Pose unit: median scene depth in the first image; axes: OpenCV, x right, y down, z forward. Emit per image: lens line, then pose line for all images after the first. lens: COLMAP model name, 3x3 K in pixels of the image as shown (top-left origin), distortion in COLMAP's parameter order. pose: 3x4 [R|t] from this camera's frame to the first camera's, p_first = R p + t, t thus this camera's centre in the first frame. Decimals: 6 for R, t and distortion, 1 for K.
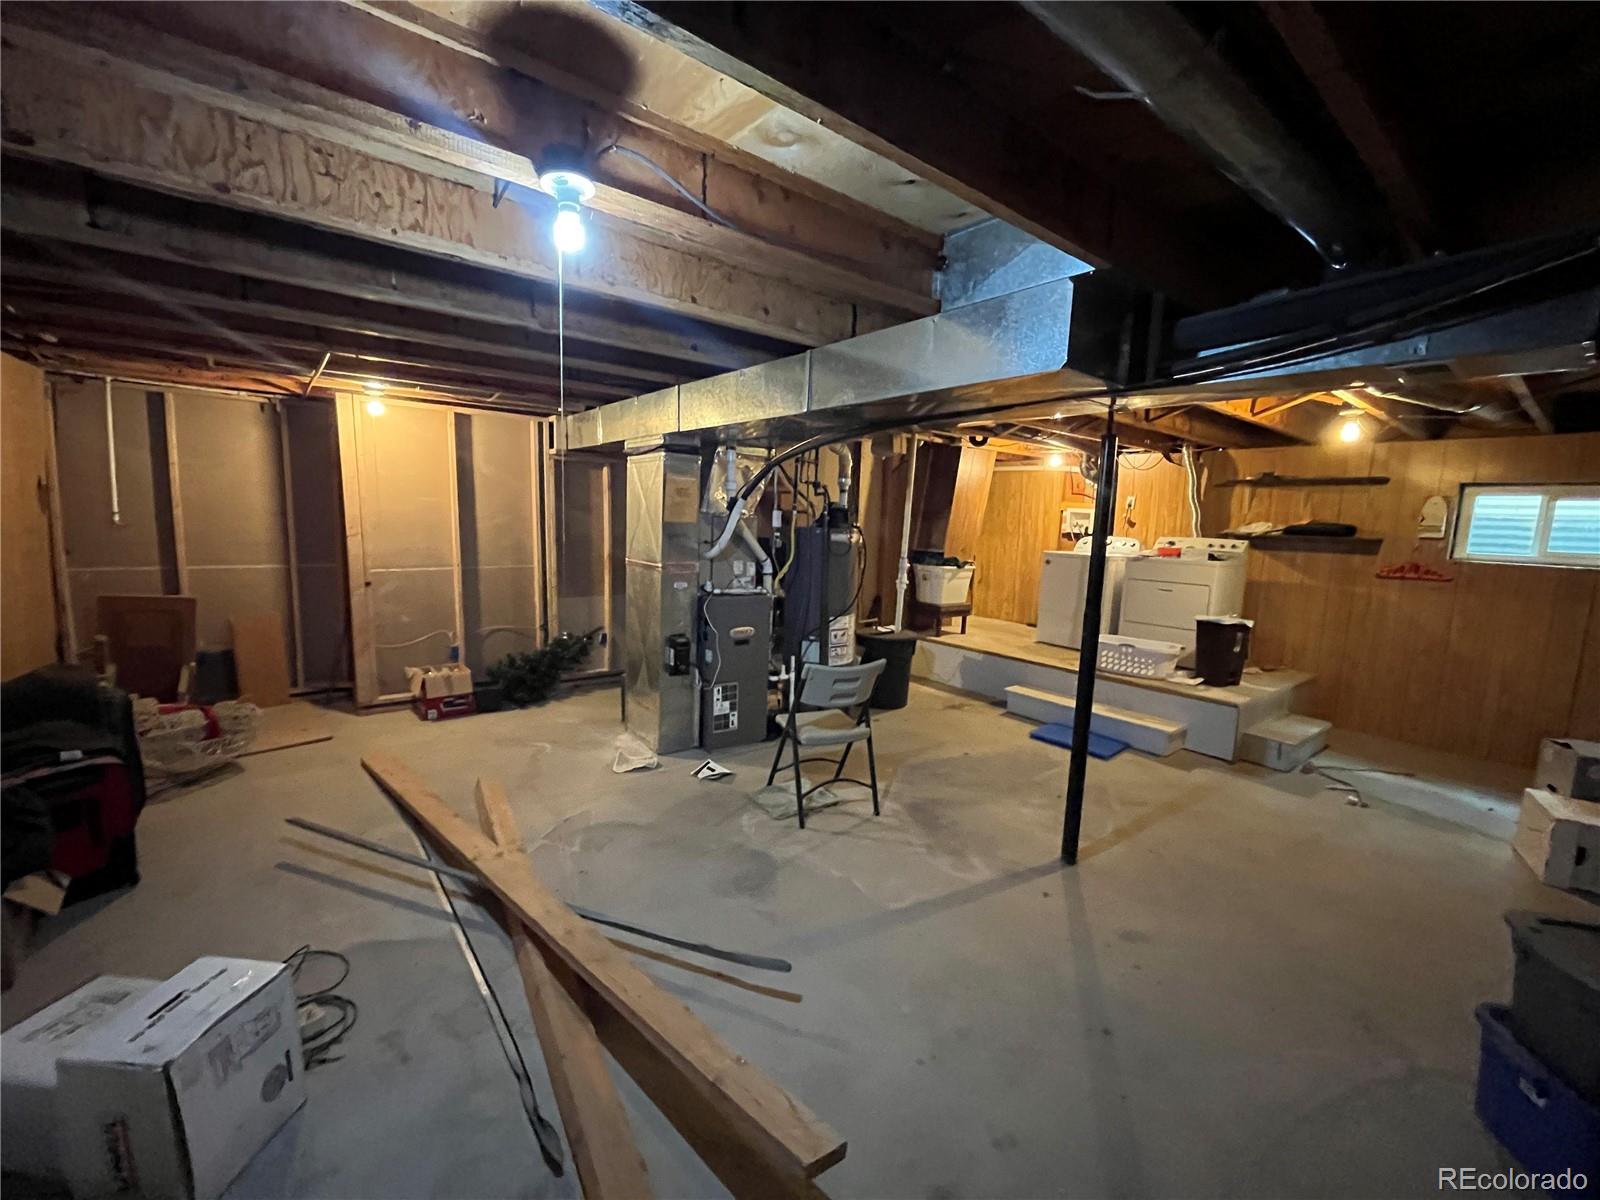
lens RADIAL K [[645.0, 0, 801.2], [0, 645.0, 596.2], [0, 0, 1]] dist [0.000972, 0.000024]
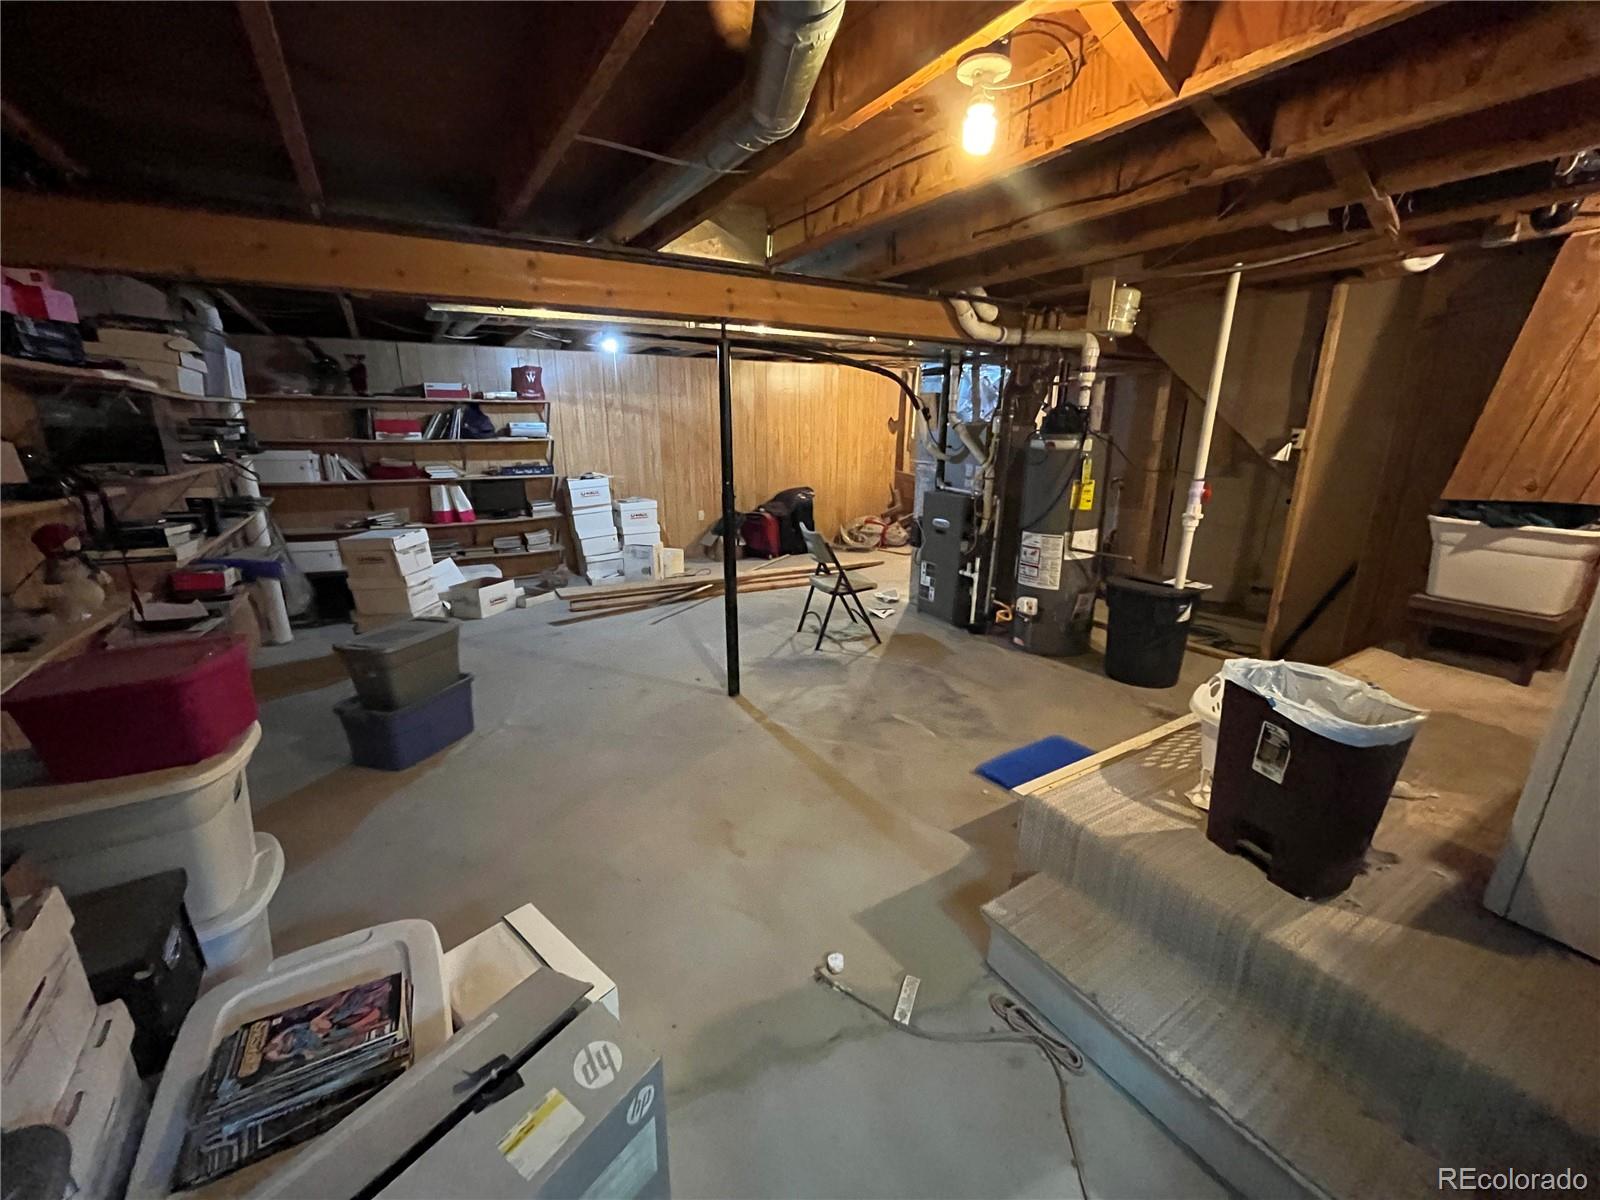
lens RADIAL K [[645.0, 0, 801.9], [0, 645.0, 607.1], [0, 0, 1]] dist [0.000972, 0.000024]
pose [[-0.110785, 0.235113, -0.965634, 1.104400], [-0.127341, 0.960248, 0.248411, -0.057632], [0.985653, 0.150485, -0.076442, 0.842949]]
